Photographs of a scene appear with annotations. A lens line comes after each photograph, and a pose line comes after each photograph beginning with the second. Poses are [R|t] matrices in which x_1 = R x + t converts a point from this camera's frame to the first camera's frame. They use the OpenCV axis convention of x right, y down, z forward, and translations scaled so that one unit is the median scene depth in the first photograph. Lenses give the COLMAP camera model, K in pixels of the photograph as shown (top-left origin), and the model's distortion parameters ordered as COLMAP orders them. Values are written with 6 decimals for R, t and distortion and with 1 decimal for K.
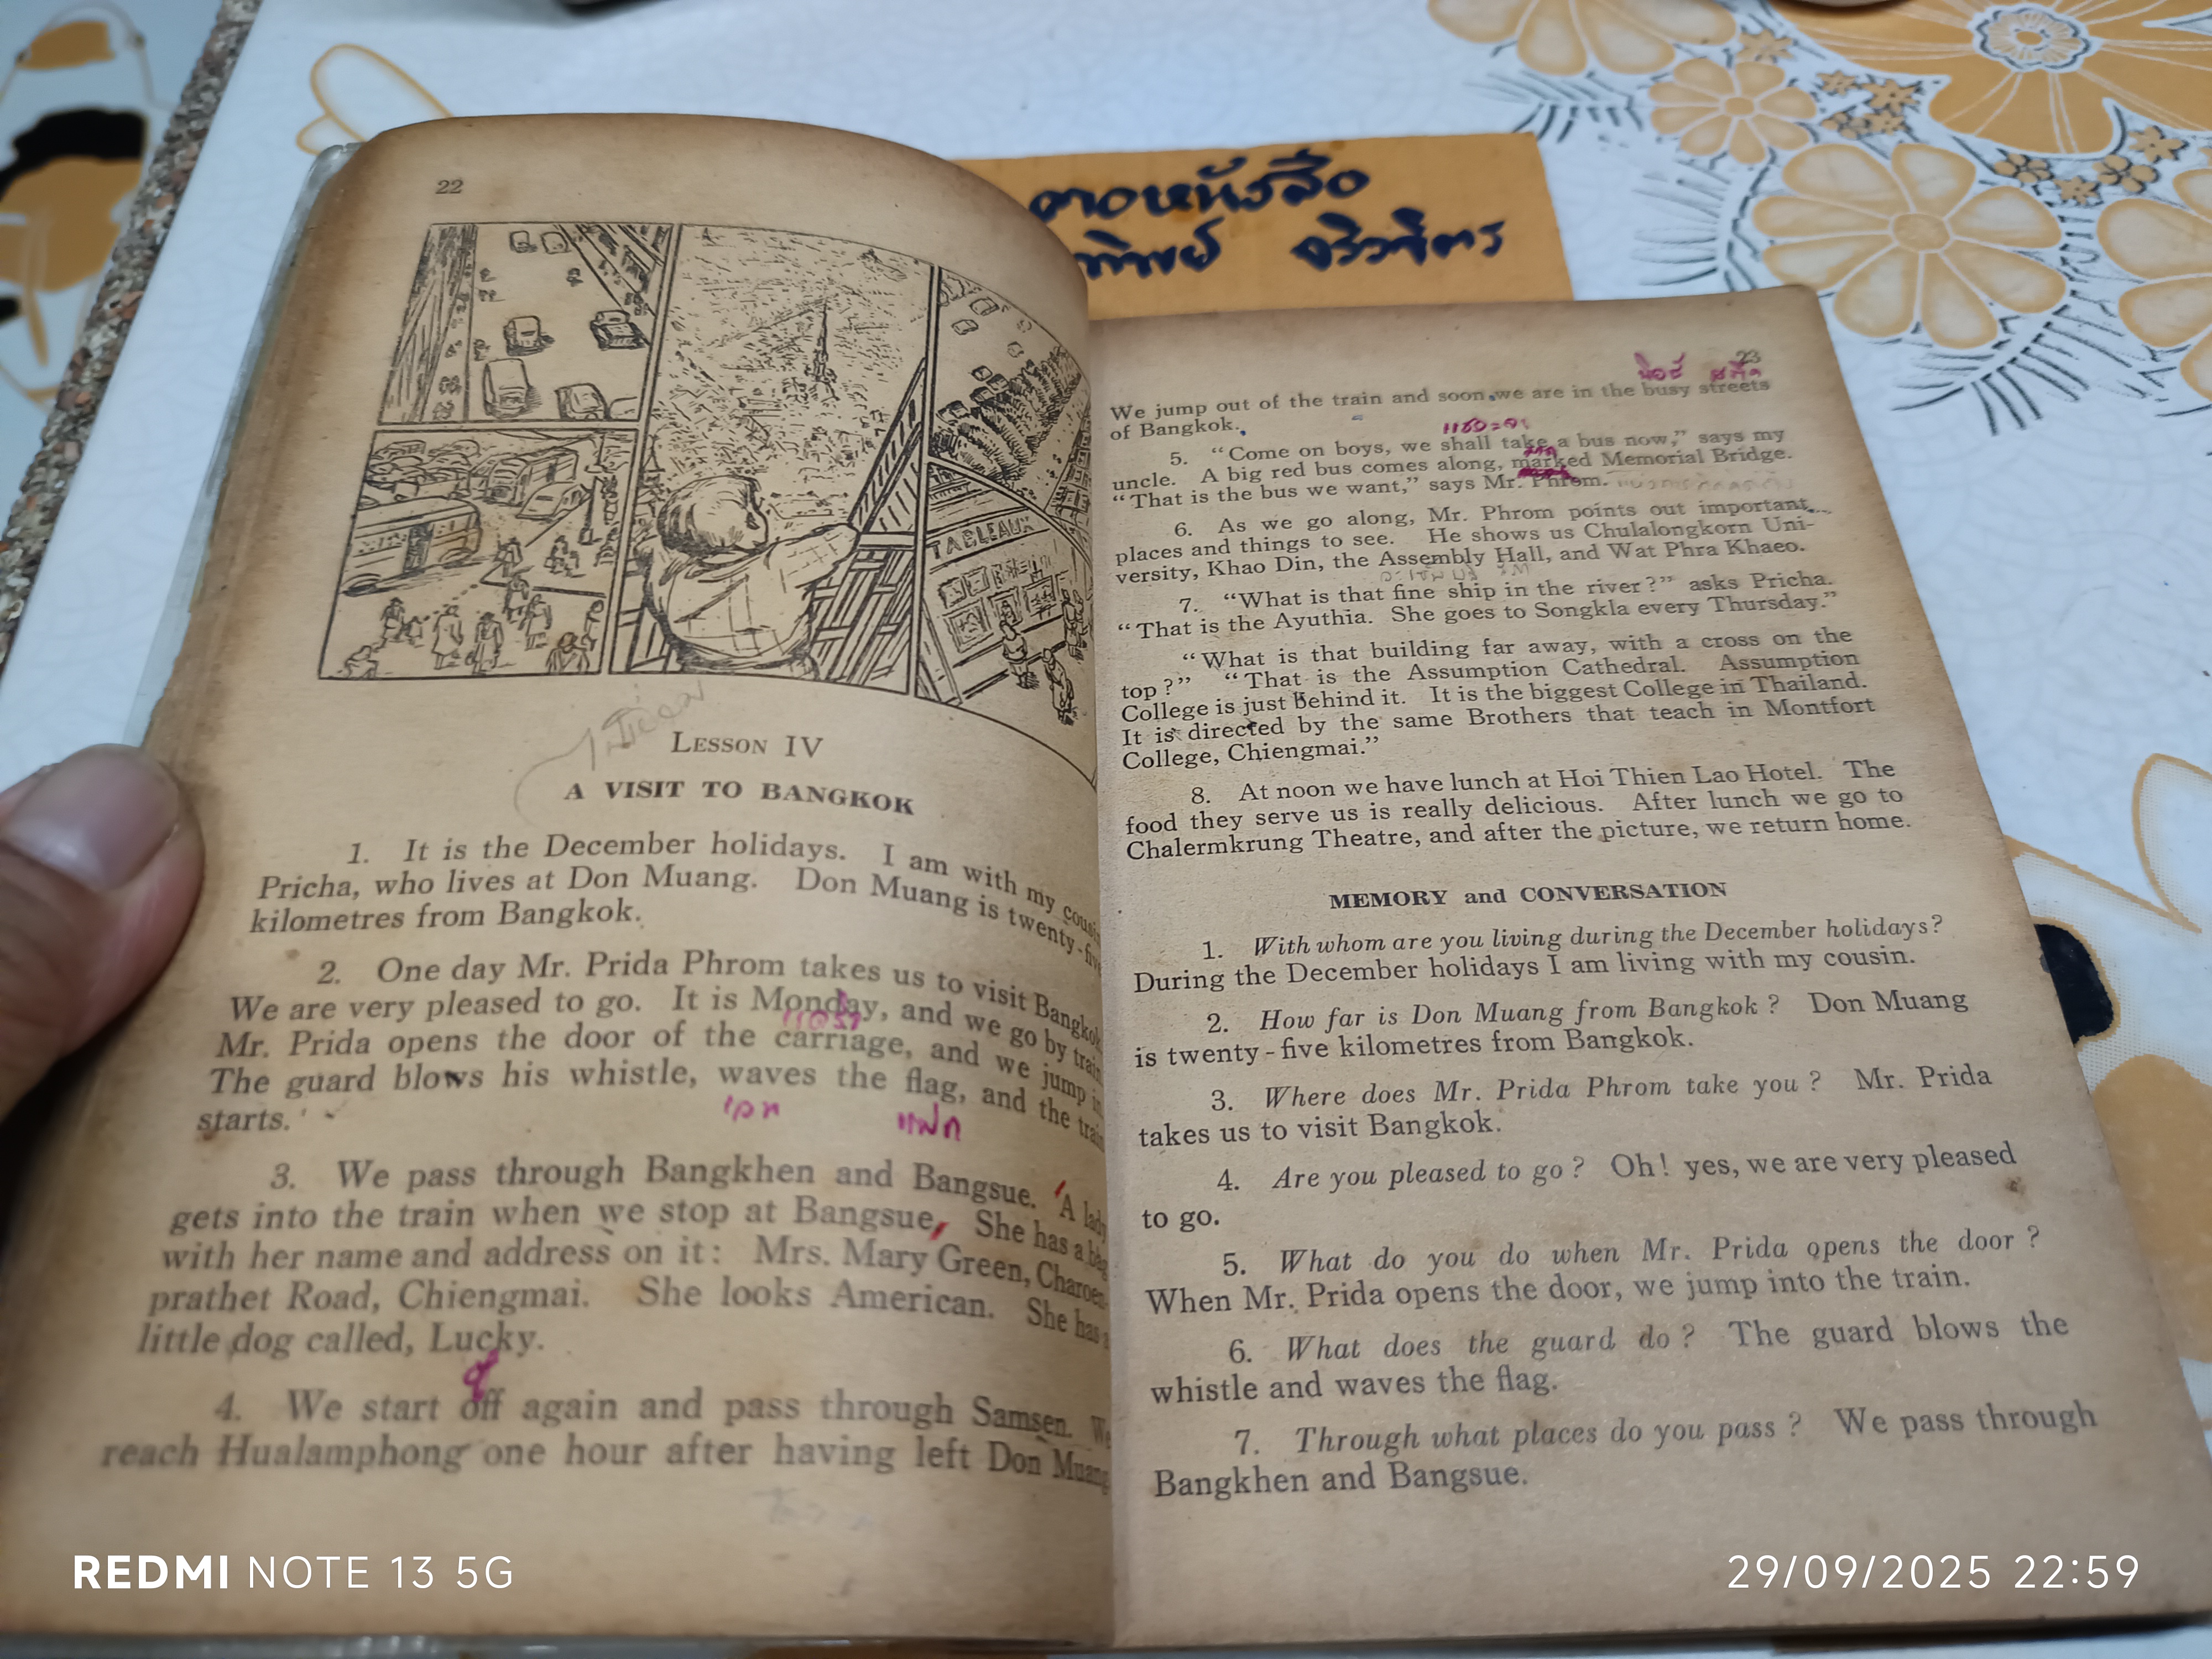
lens RADIAL K [[1598.9, 0, 1093.8], [0, 1598.9, 842.6], [0, 0, 1]] dist [-0.043544, 0.011458]
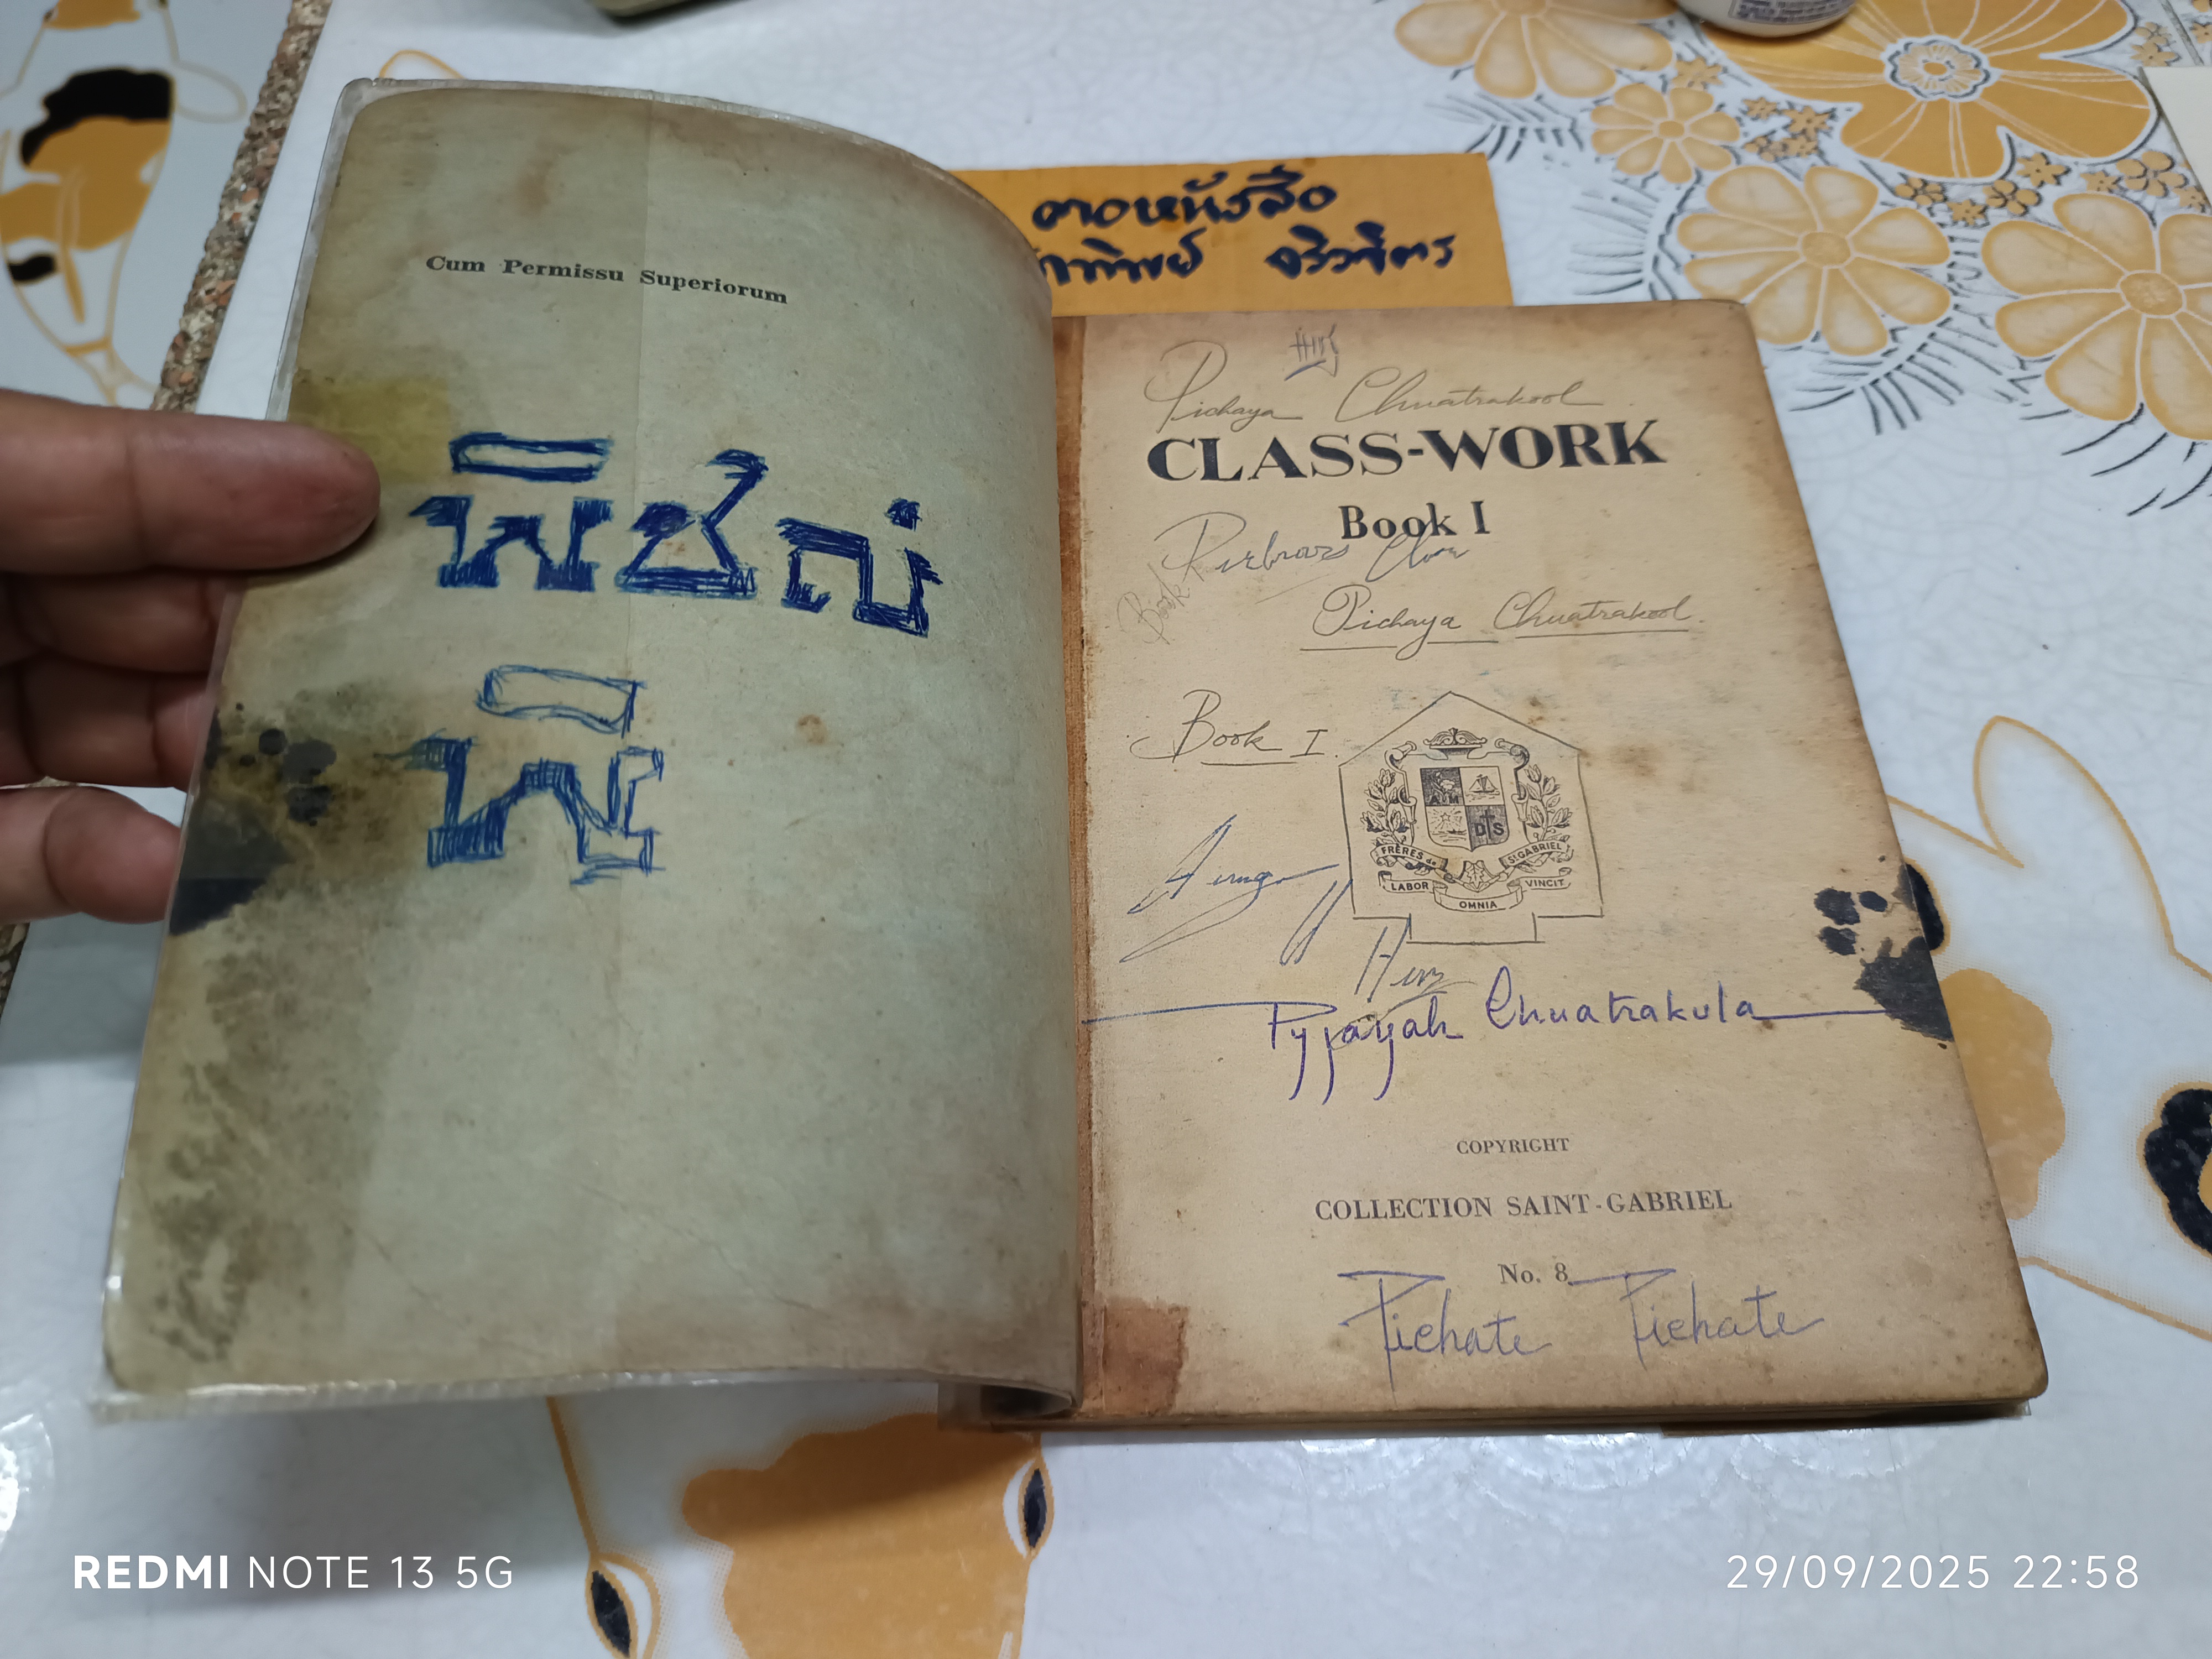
lens RADIAL K [[1598.9, 0, 1099.8], [0, 1598.9, 829.6], [0, 0, 1]] dist [-0.043544, 0.011458]
pose [[0.999893, 0.010066, 0.010616, -0.000952], [-0.010308, 0.999684, 0.022941, 0.006431], [-0.010382, -0.023048, 0.999680, -0.131772]]
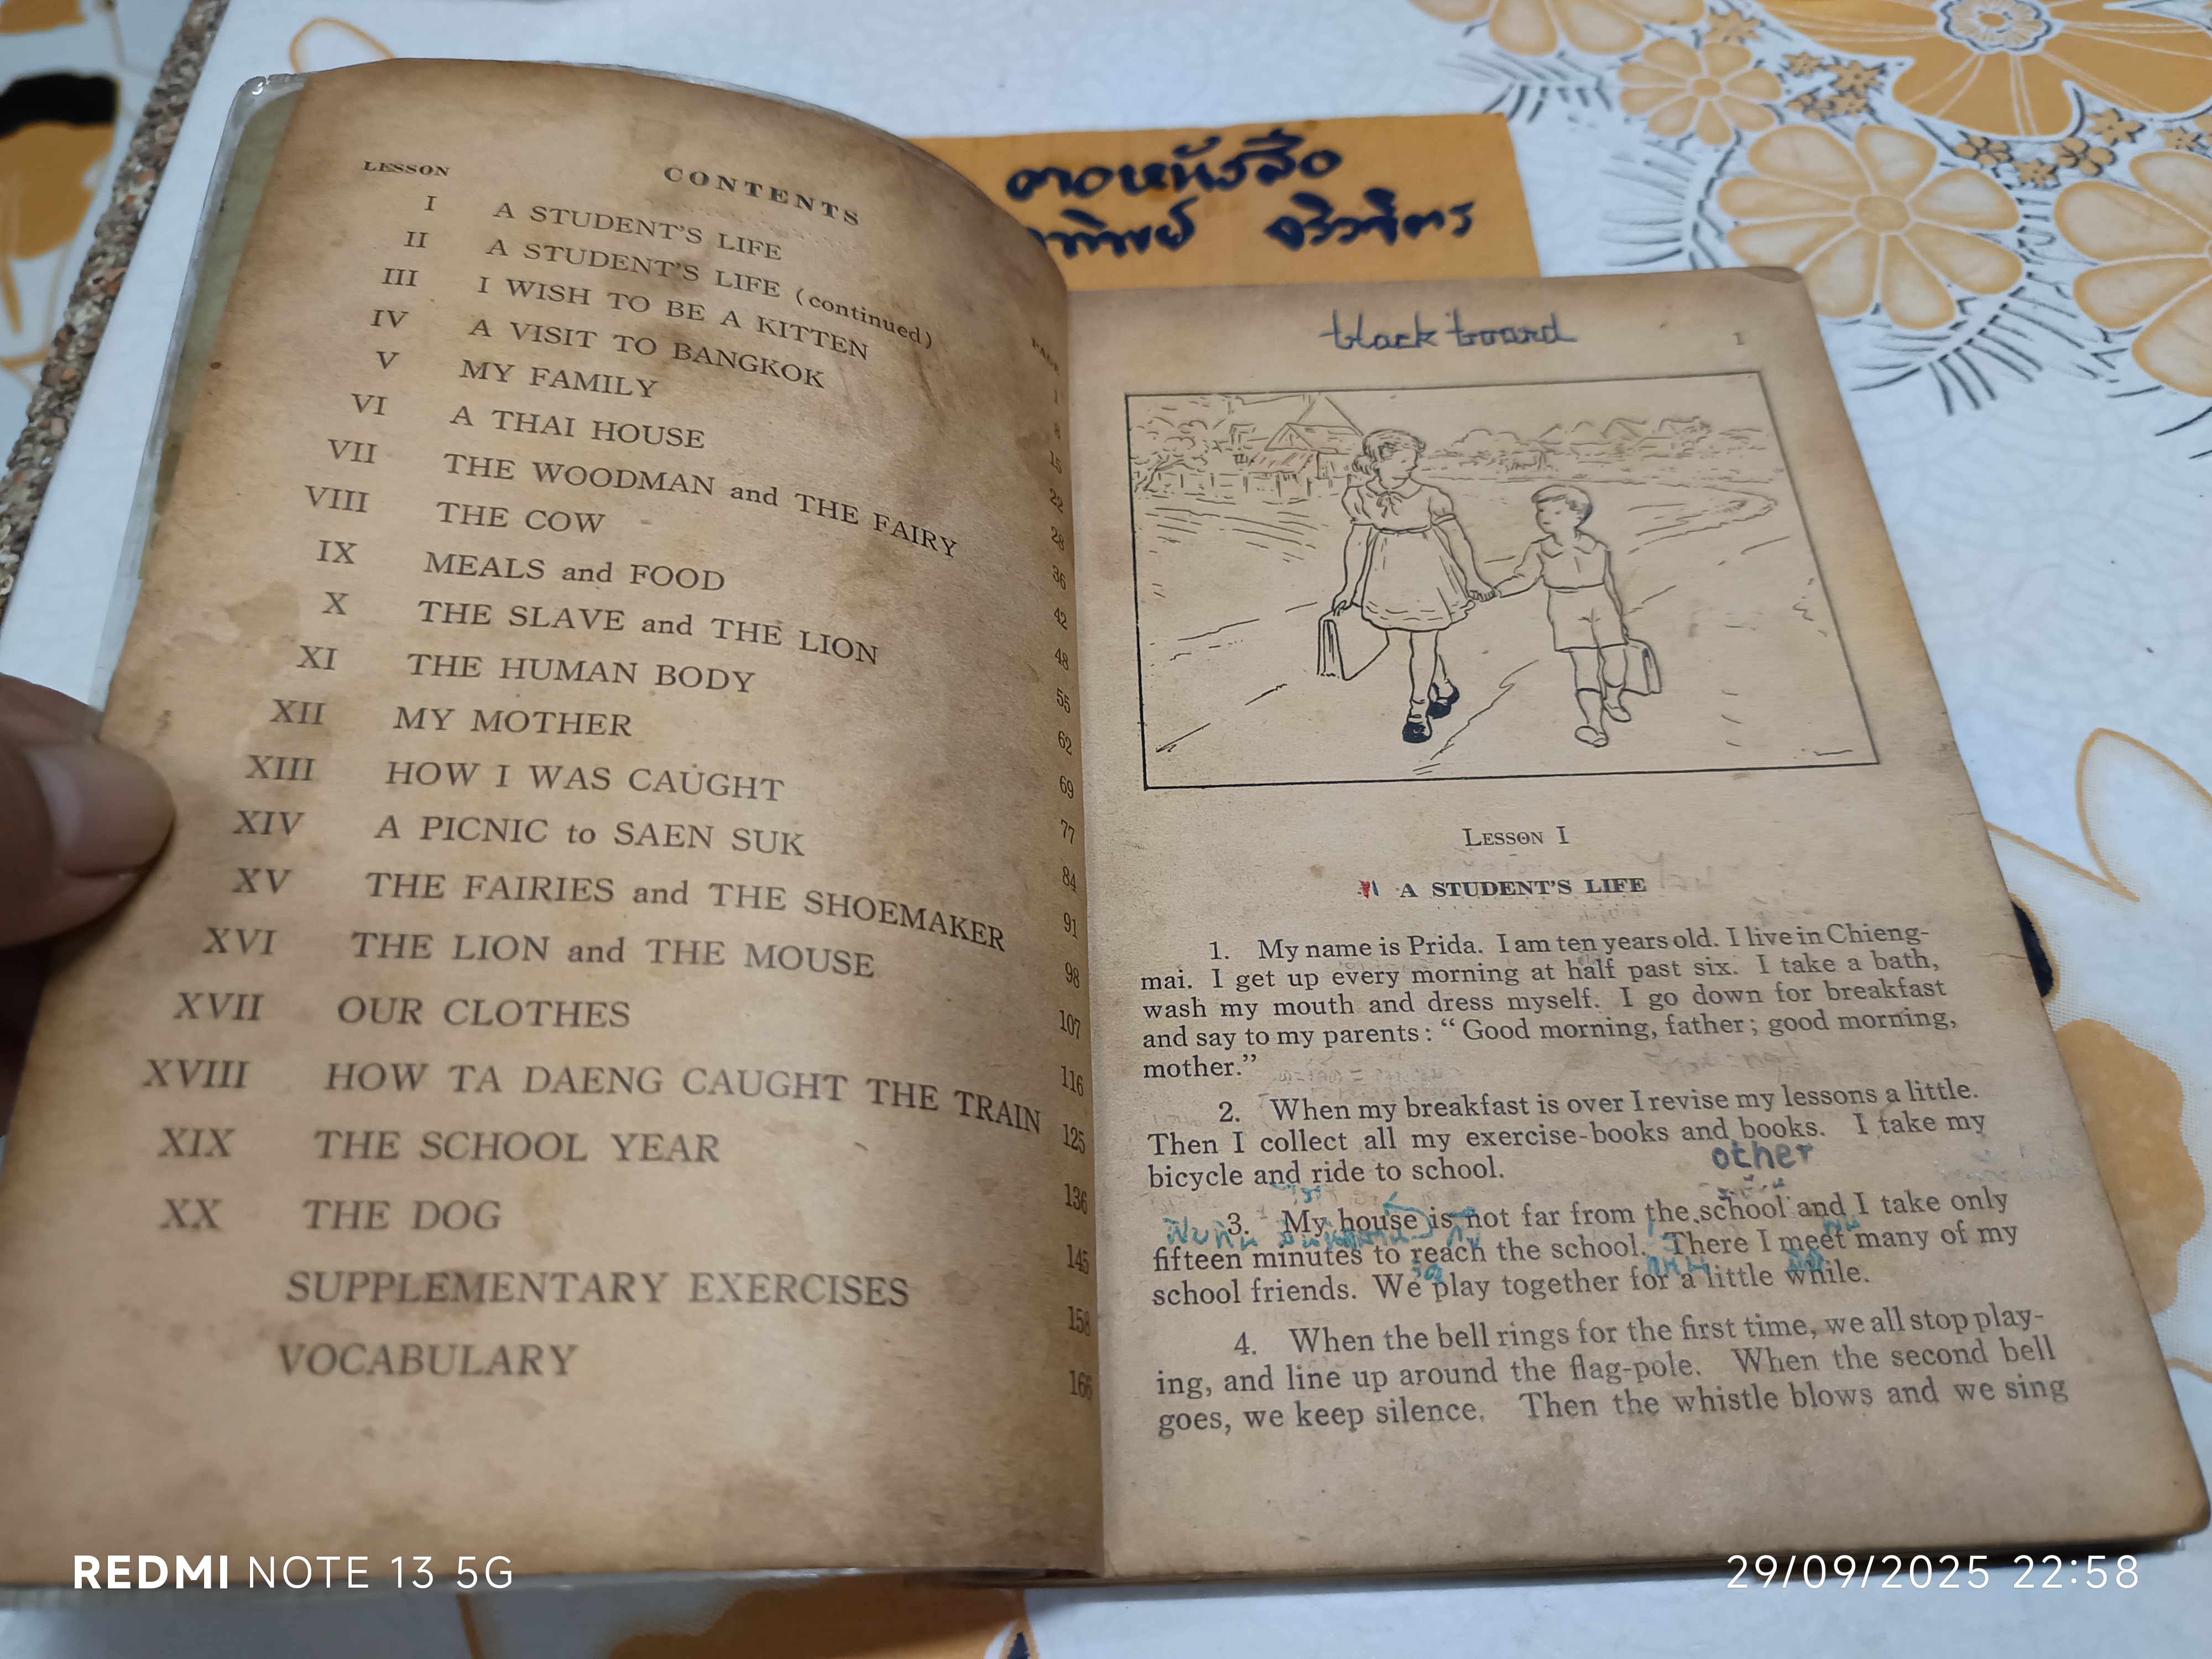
lens RADIAL K [[1598.9, 0, 1095.7], [0, 1598.9, 838.8], [0, 0, 1]] dist [-0.043544, 0.011458]
pose [[0.999923, -0.001393, 0.012370, 0.003218], [0.001155, 0.999814, 0.019234, -0.003429], [-0.012395, -0.019218, 0.999738, -0.020881]]
